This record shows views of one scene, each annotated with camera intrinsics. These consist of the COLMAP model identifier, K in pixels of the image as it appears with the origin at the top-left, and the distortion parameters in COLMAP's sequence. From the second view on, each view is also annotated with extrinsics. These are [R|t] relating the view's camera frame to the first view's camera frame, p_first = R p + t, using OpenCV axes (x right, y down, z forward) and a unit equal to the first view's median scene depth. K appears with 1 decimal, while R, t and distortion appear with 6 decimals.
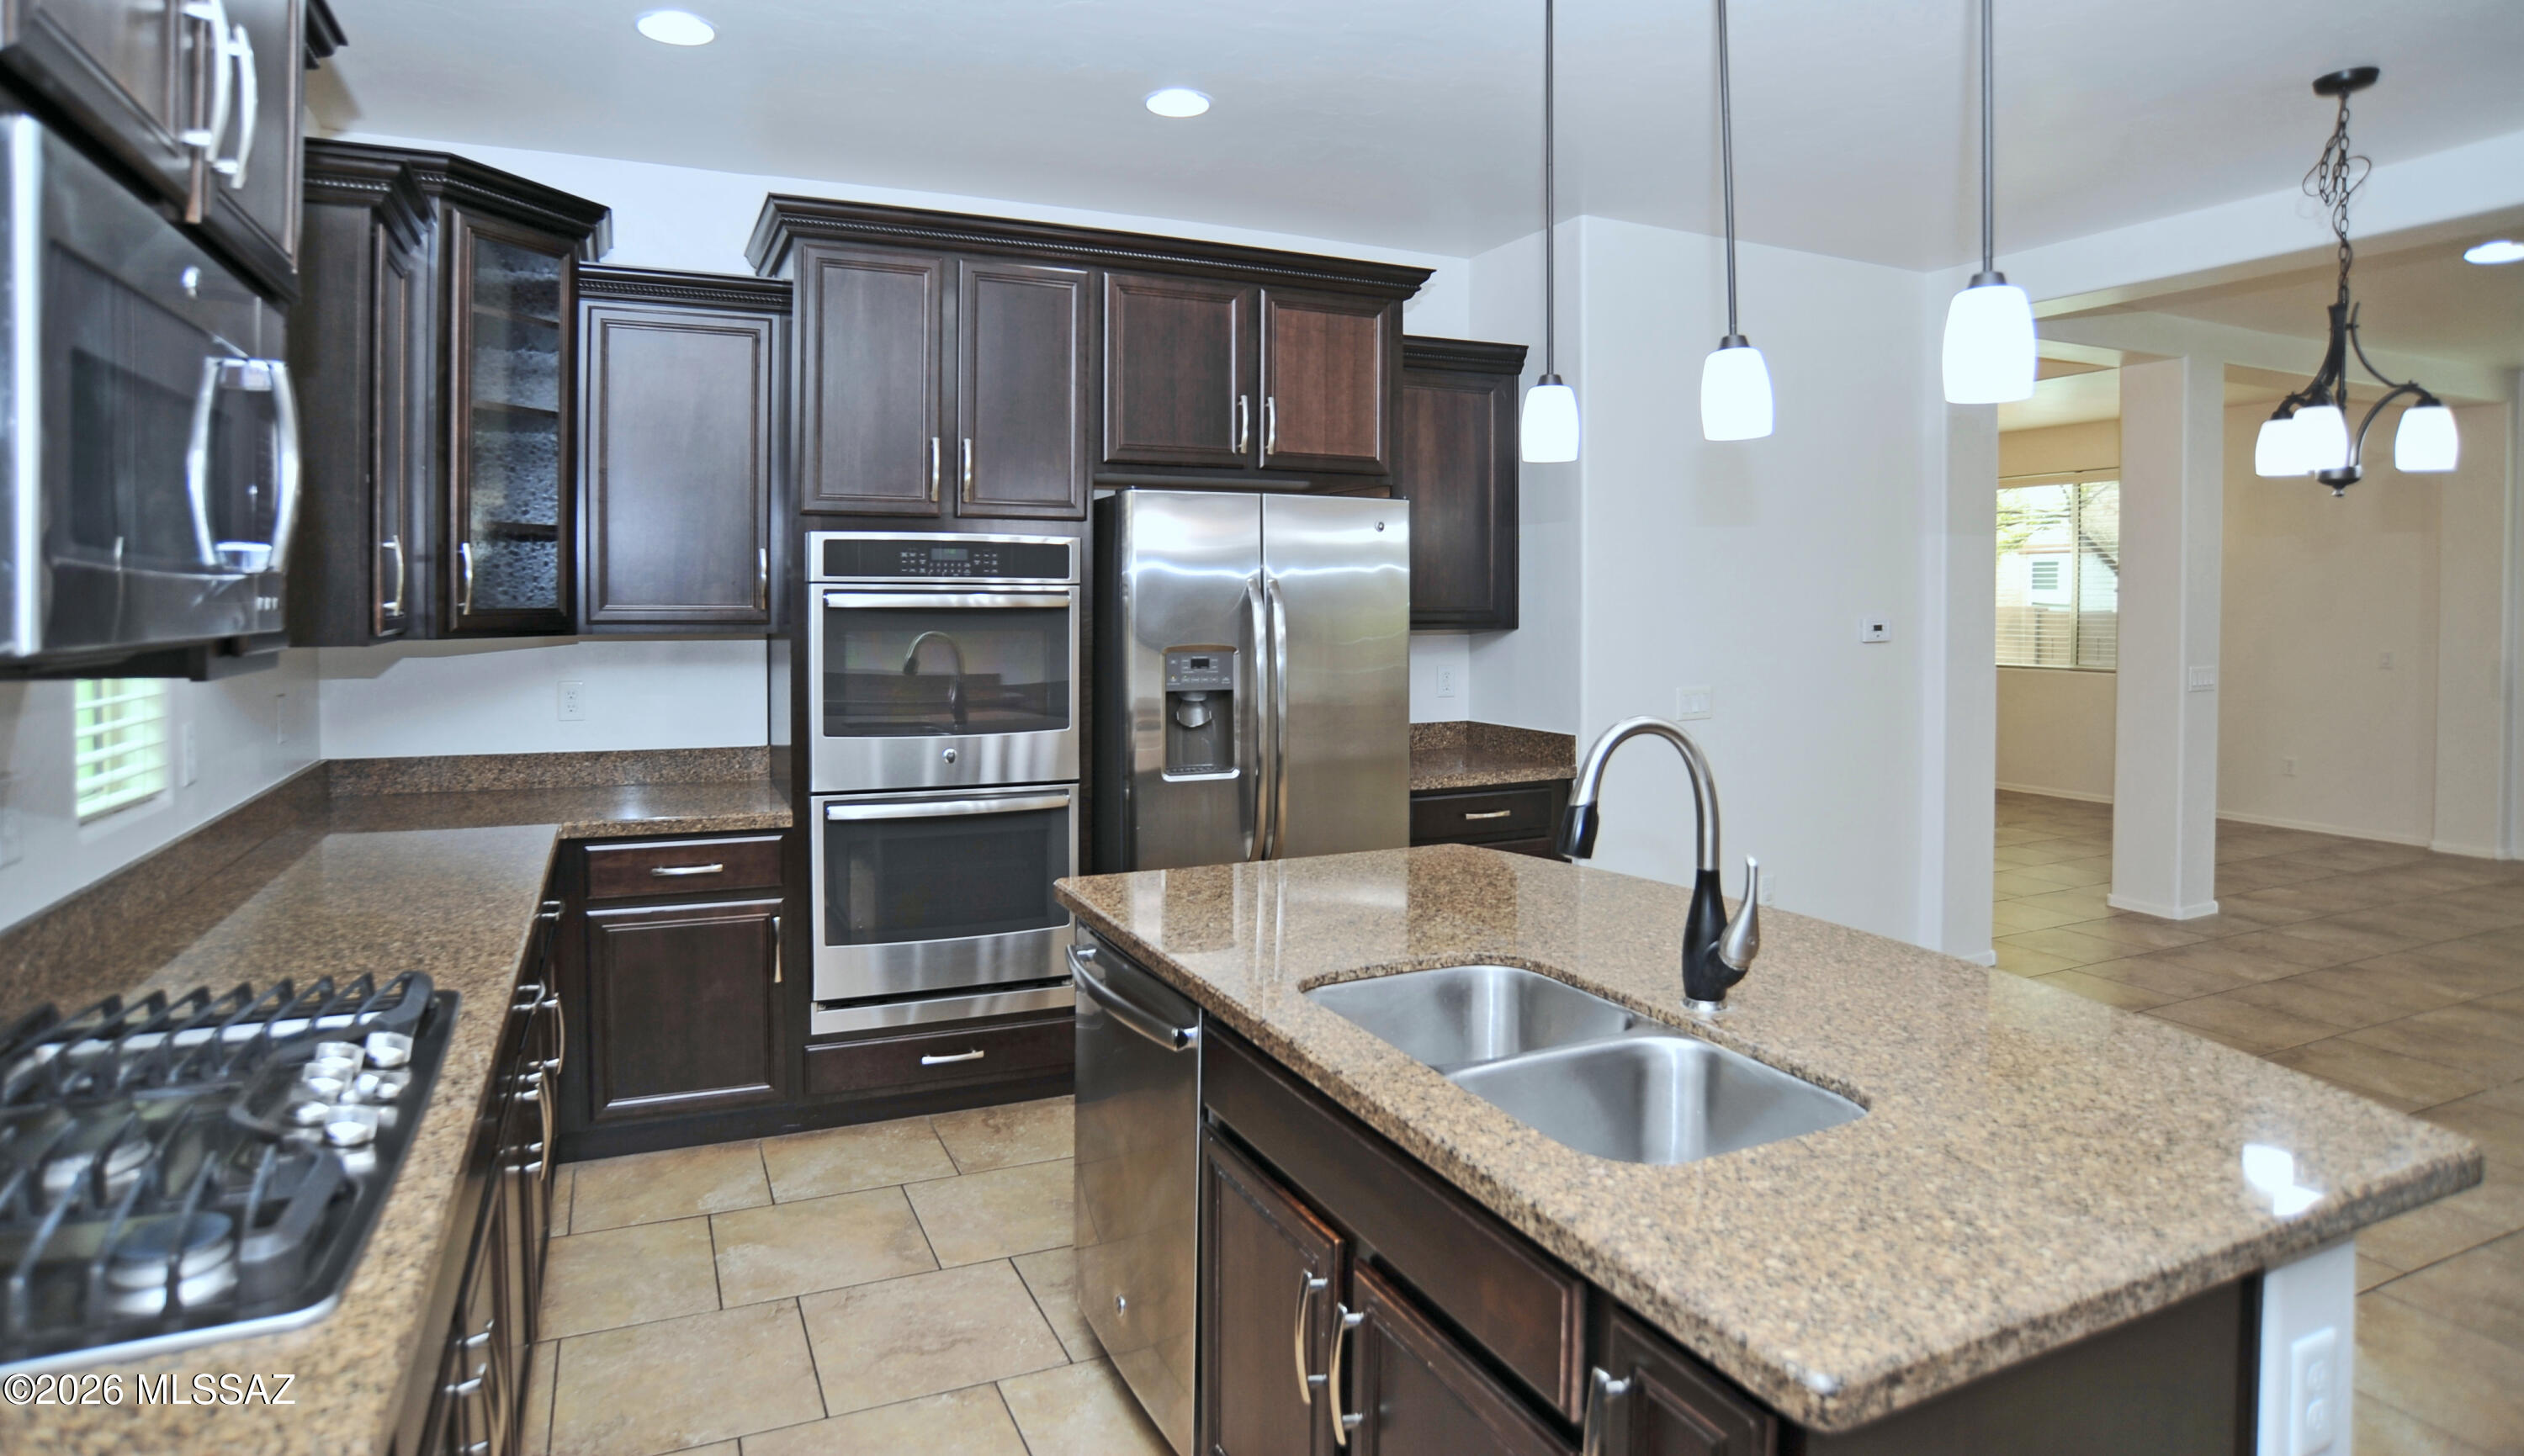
lens RADIAL K [[1352.8, 0, 1225.7], [0, 1352.8, 619.9], [0, 0, 1]] dist [-0.099962, 0.064737]
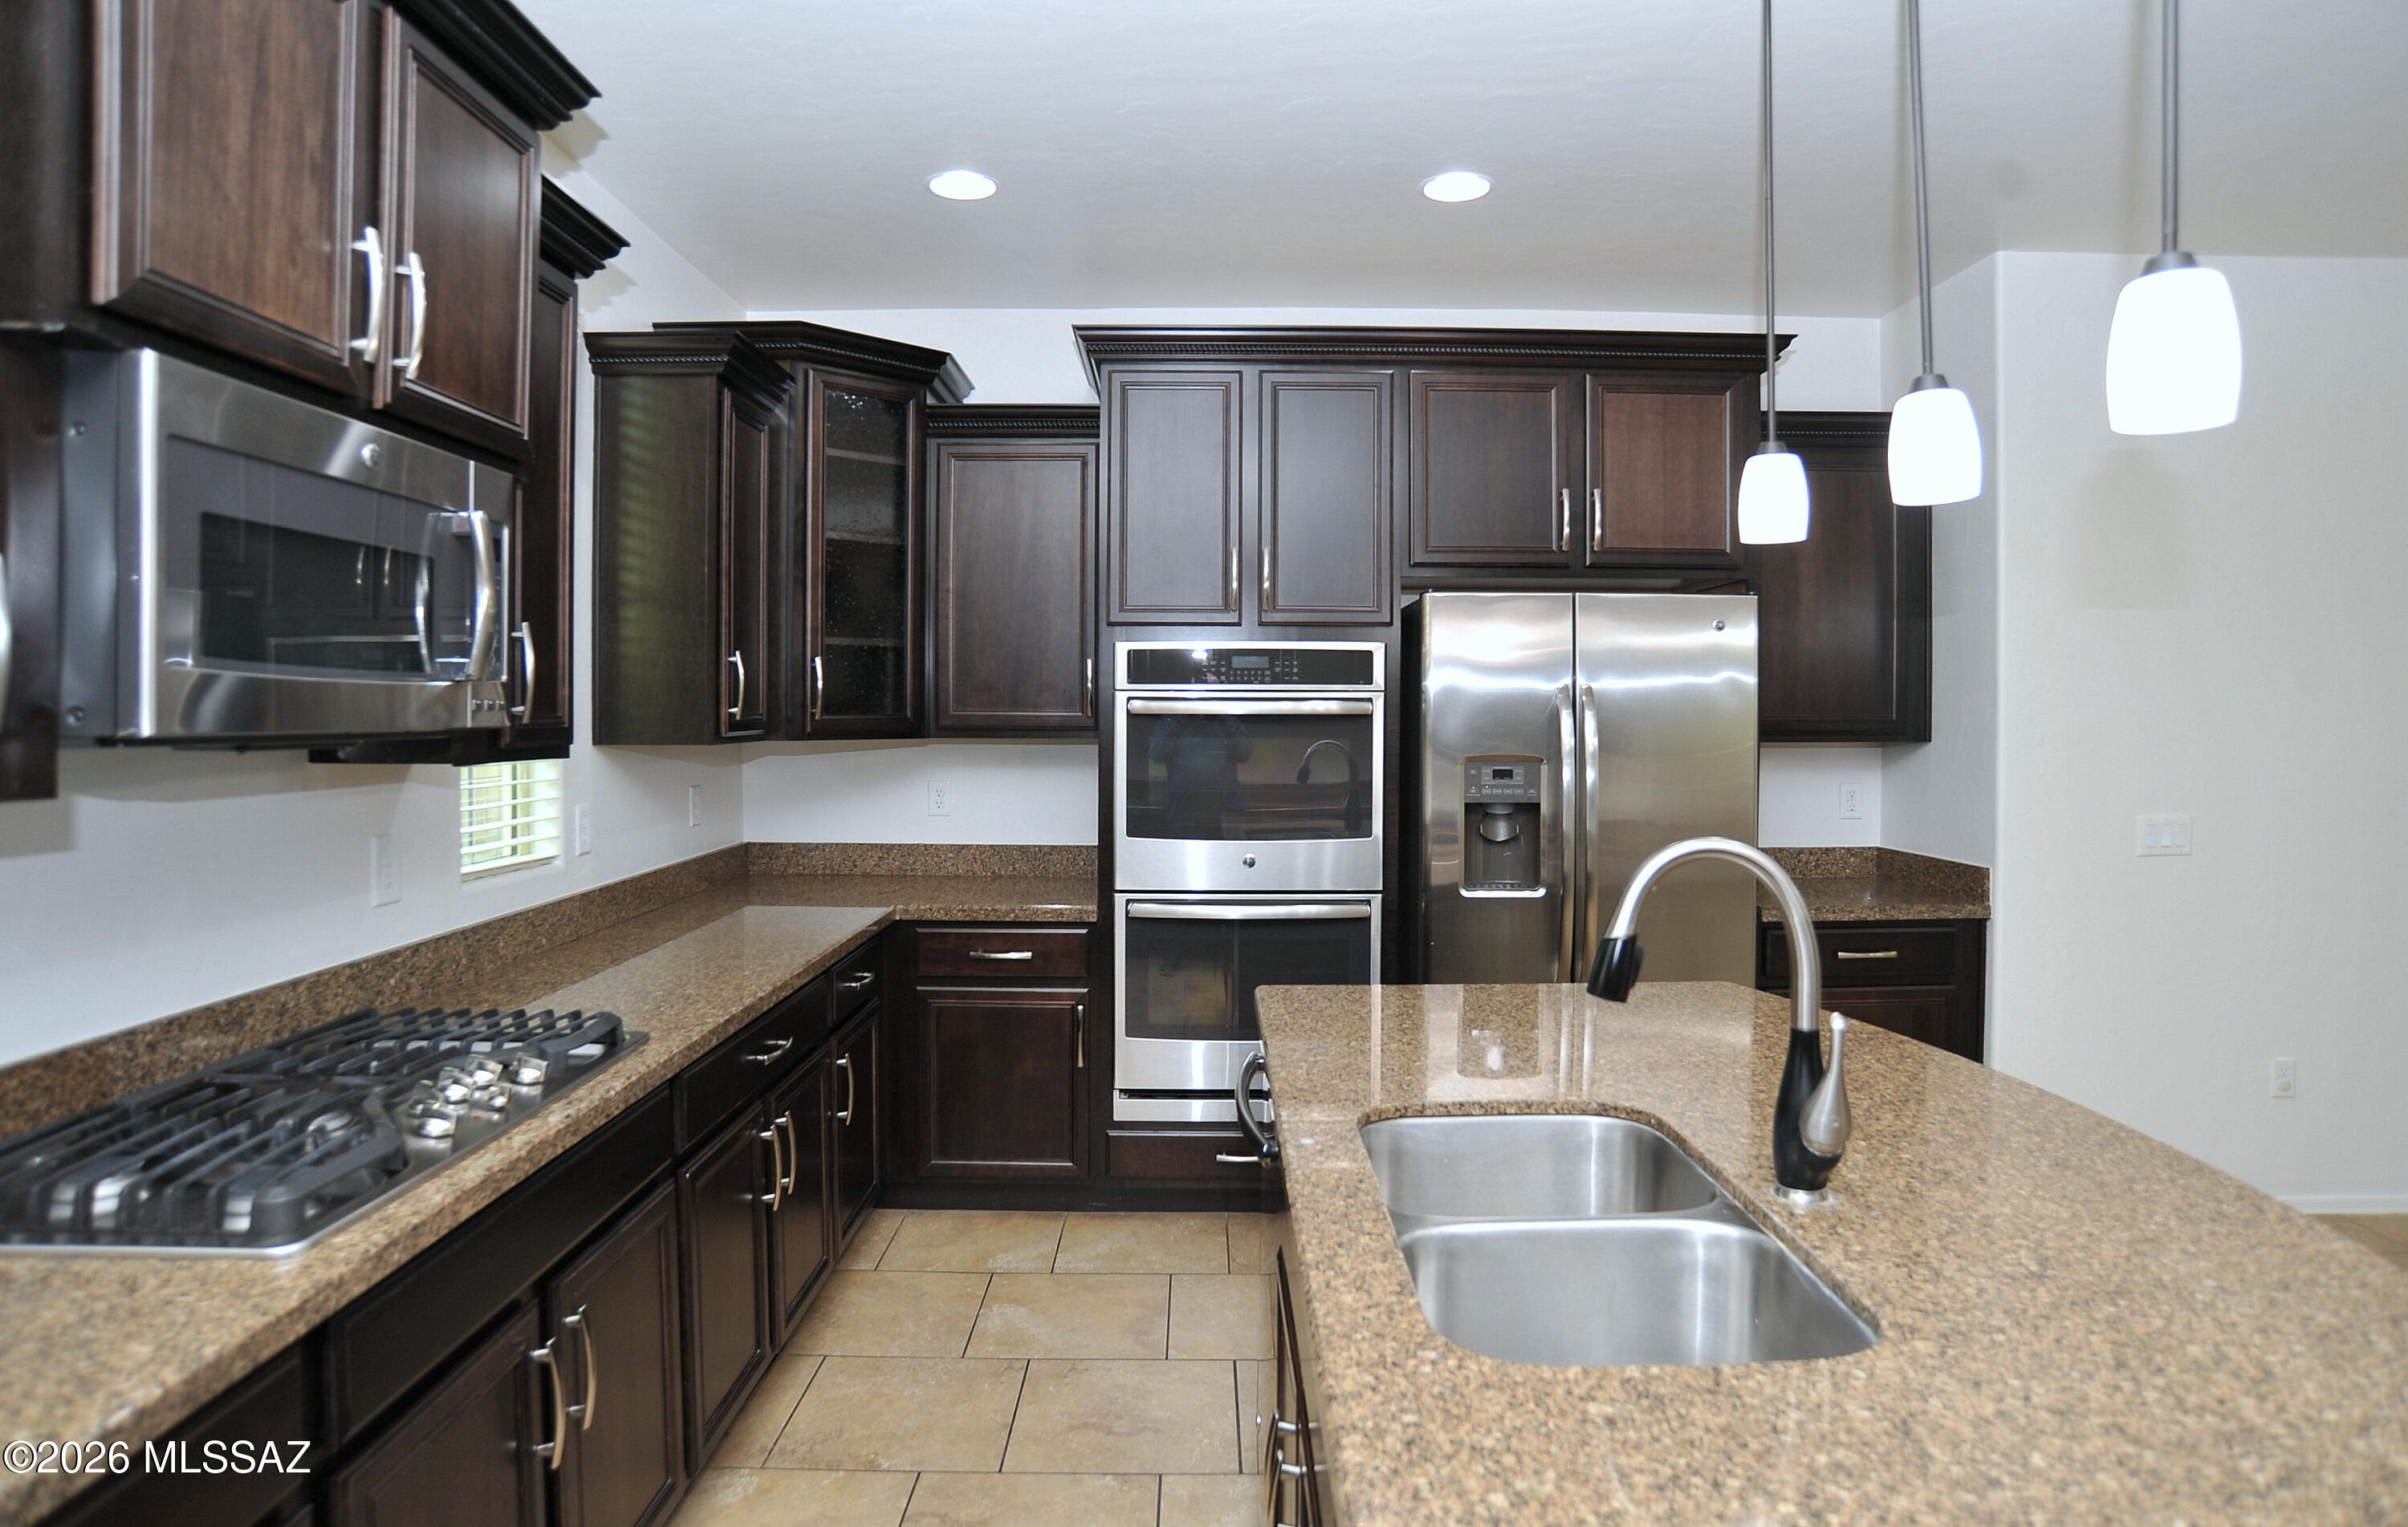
lens RADIAL K [[1357.2, 0, 1202.9], [0, 1357.2, 724.0], [0, 0, 1]] dist [-0.107504, 0.081675]
pose [[0.916038, 0.003896, -0.401072, 0.176963], [-0.006332, 0.999969, -0.004747, 0.003143], [0.401041, 0.006888, 0.916034, 0.051257]]
